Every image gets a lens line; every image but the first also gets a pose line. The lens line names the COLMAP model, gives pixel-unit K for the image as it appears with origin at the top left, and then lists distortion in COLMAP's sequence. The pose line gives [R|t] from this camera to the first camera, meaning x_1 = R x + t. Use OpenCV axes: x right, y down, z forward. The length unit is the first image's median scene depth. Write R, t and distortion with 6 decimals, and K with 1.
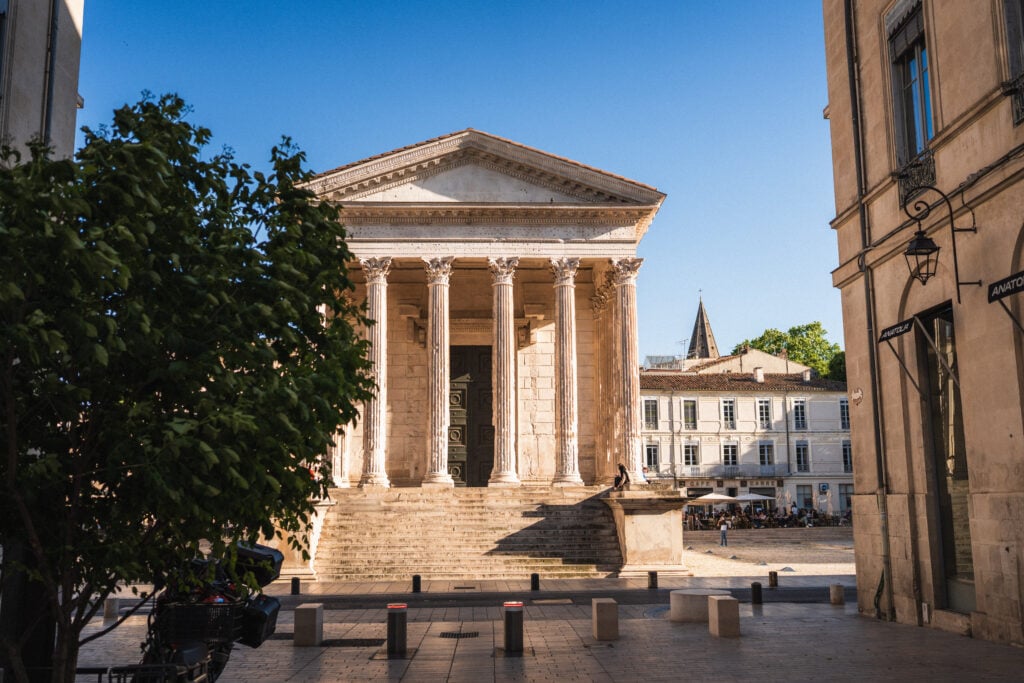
lens RADIAL K [[980.4, 0, 512.6], [0, 980.4, 341.5], [0, 0, 1]] dist [0.001724, 0.000000]
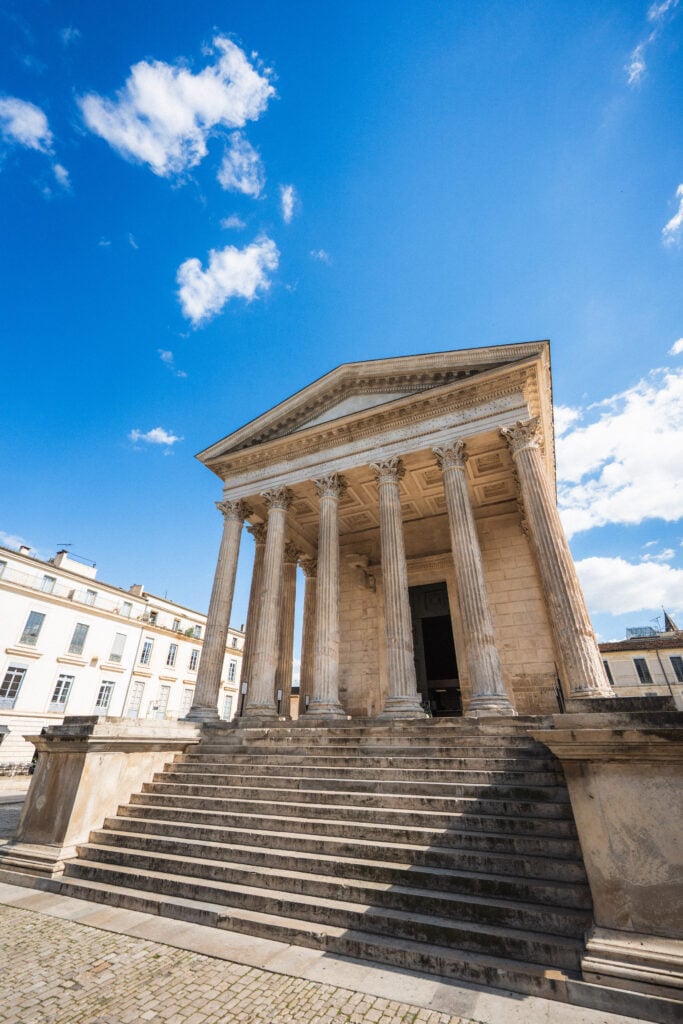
lens RADIAL K [[411.8, 0, 339.9], [0, 411.8, 509.7], [0, 0, 1]] dist [-0.000064, -0.000086]
pose [[0.890550, -0.215549, -0.400574, 0.090400], [0.060636, 0.928996, -0.365089, 0.093175], [0.450826, 0.300841, 0.840387, 0.555673]]
